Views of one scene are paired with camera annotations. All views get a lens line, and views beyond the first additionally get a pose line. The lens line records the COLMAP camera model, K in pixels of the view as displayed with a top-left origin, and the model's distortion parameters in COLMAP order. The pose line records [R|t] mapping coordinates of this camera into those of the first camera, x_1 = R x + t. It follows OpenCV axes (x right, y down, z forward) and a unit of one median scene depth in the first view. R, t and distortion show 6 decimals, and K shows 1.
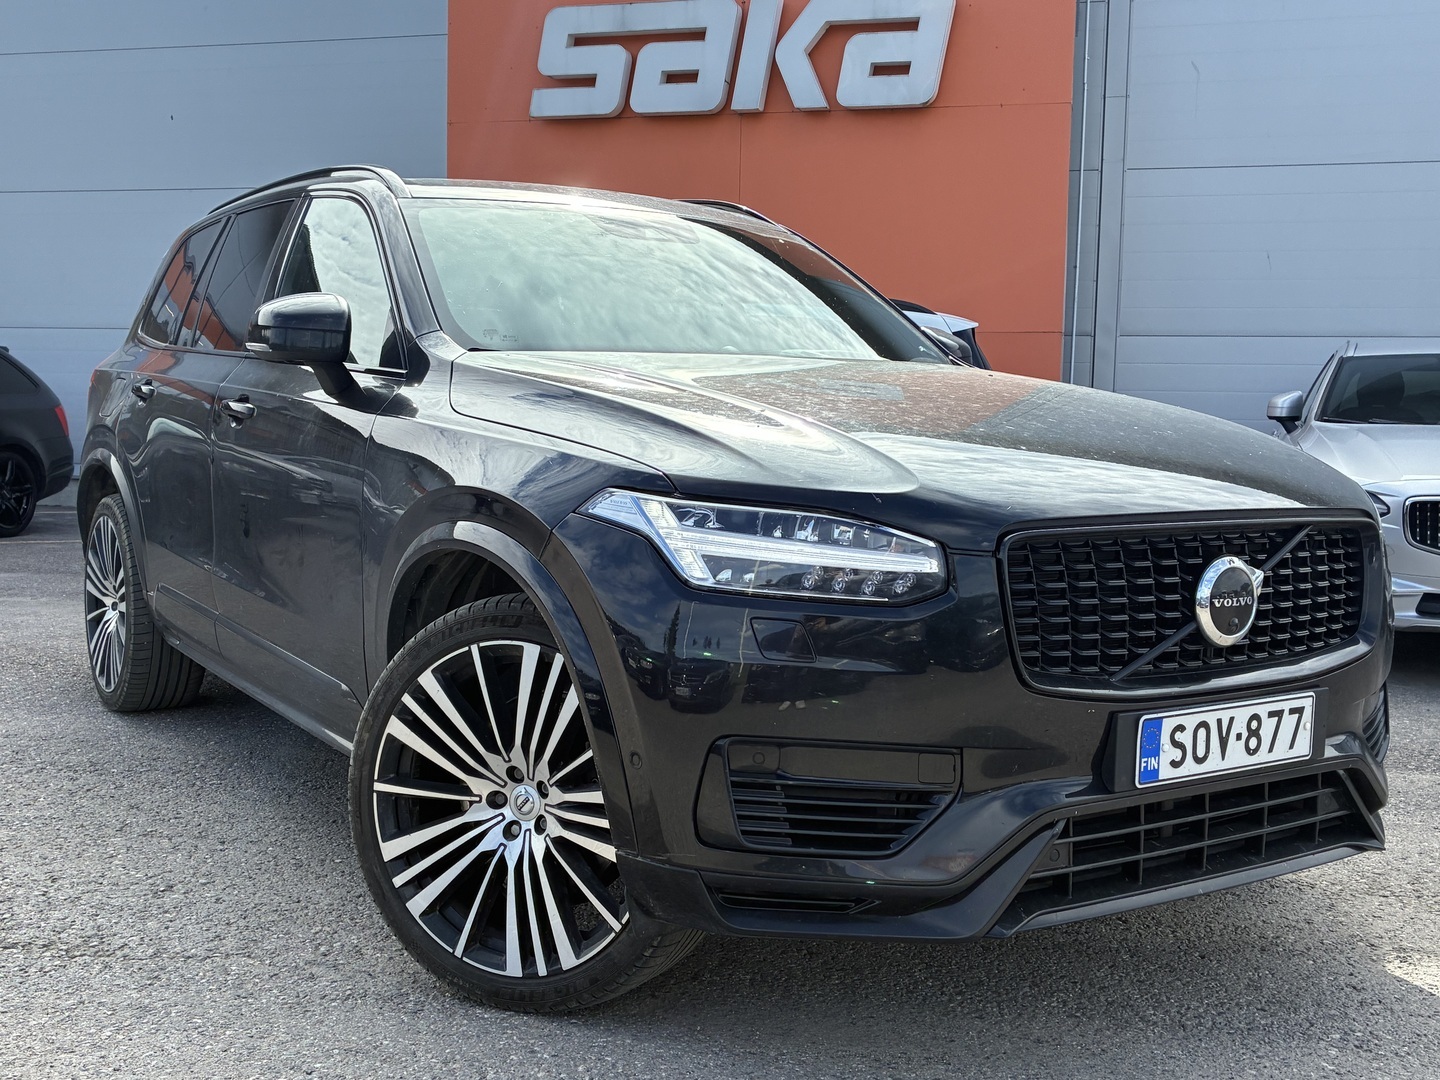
lens RADIAL K [[1598.5, 0, 670.4], [0, 1598.5, 539.4], [0, 0, 1]] dist [0.003796, -0.017923]
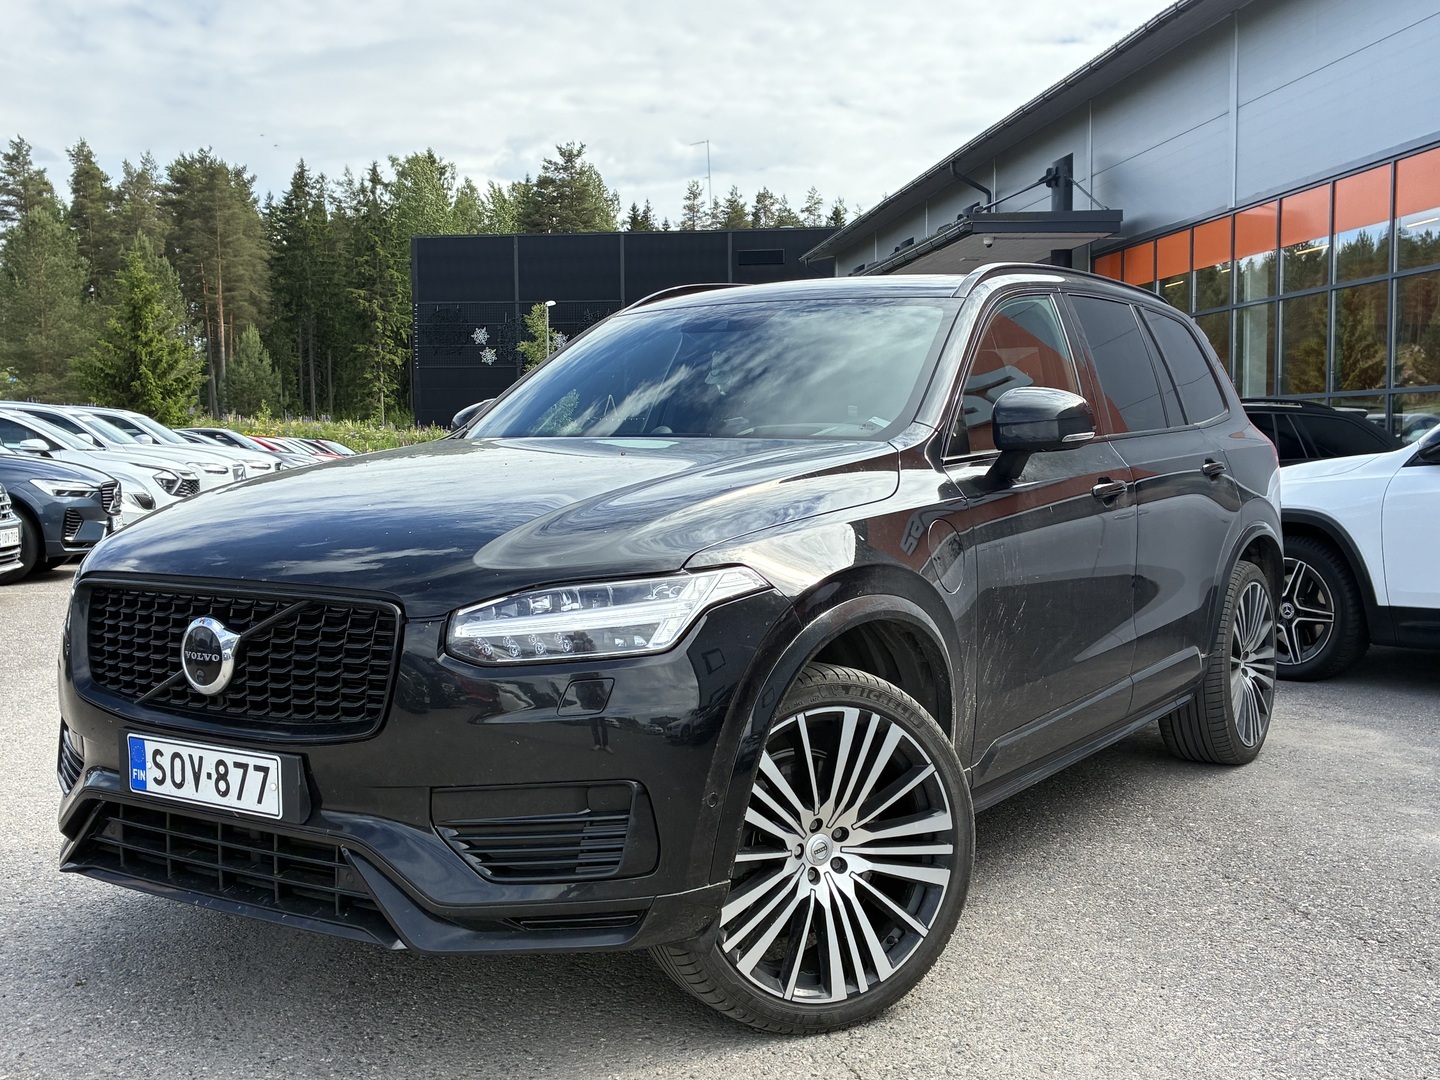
lens RADIAL K [[1607.7, 0, 720.0], [0, 1607.7, 540.0], [0, 0, 1]] dist [0.017815, 0.025375]
pose [[0.403389, 0.041519, -0.914086, 1.578021], [-0.074516, 0.997143, 0.012407, -0.087790], [0.911989, 0.063110, 0.405330, 0.871758]]
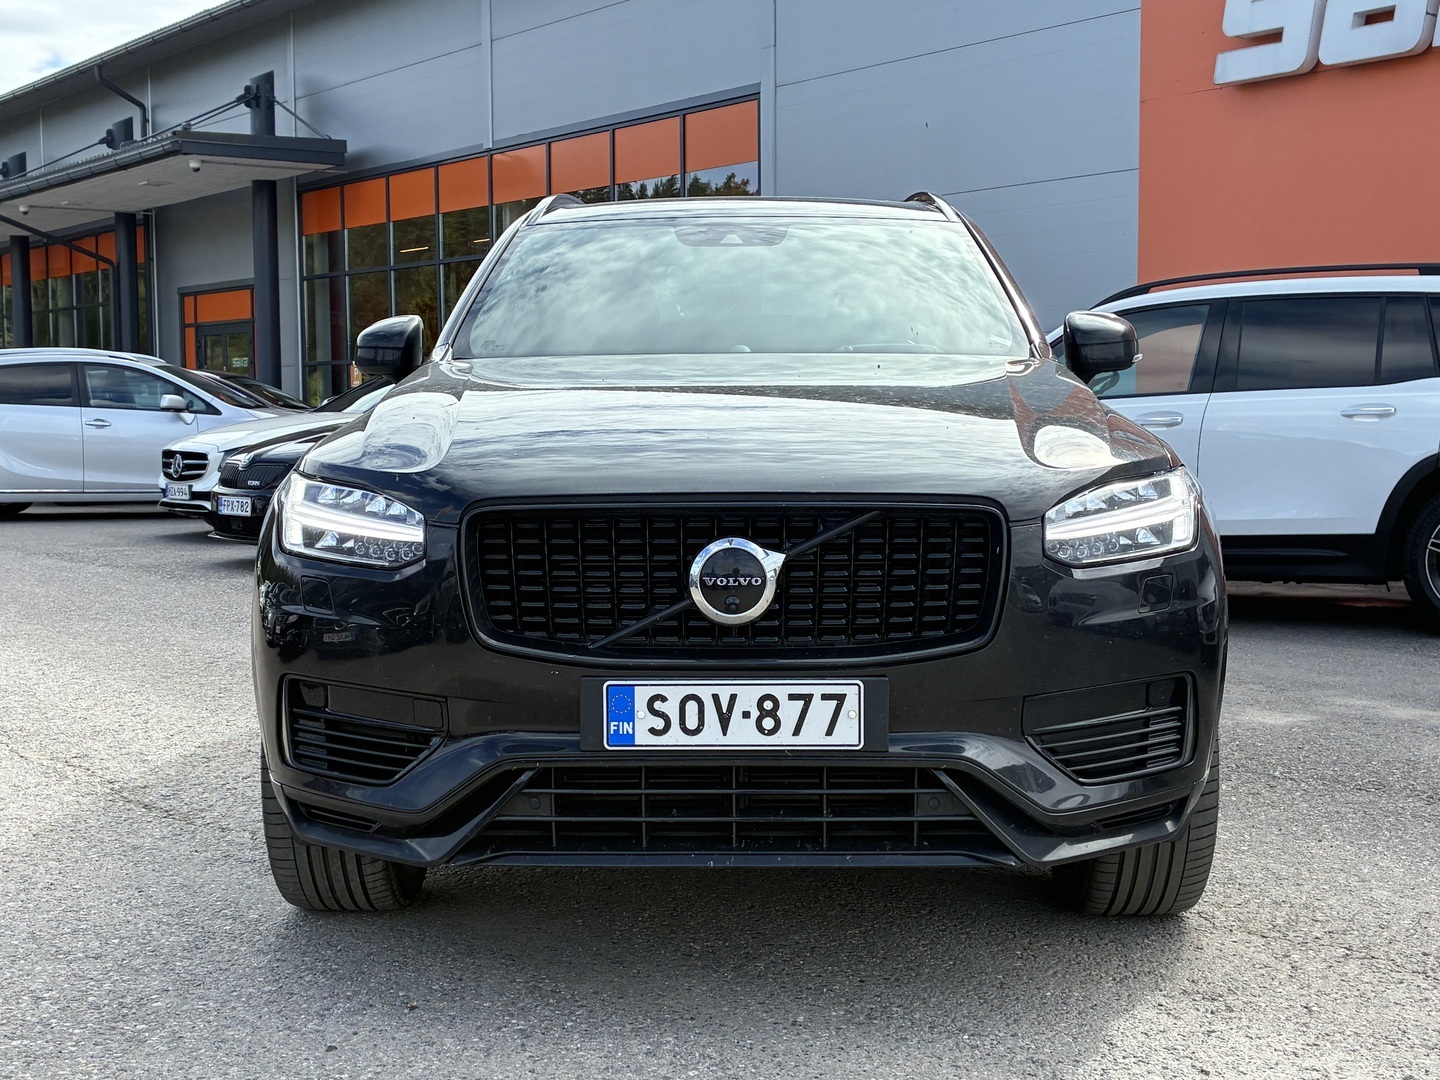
lens RADIAL K [[1856.2, 0, 719.1], [0, 1856.2, 455.0], [0, 0, 1]] dist [0.108331, -0.009197]
pose [[0.830707, -0.004711, -0.556690, 1.023953], [-0.031182, 0.998001, -0.054975, 0.023884], [0.555836, 0.063027, 0.828899, -0.007382]]
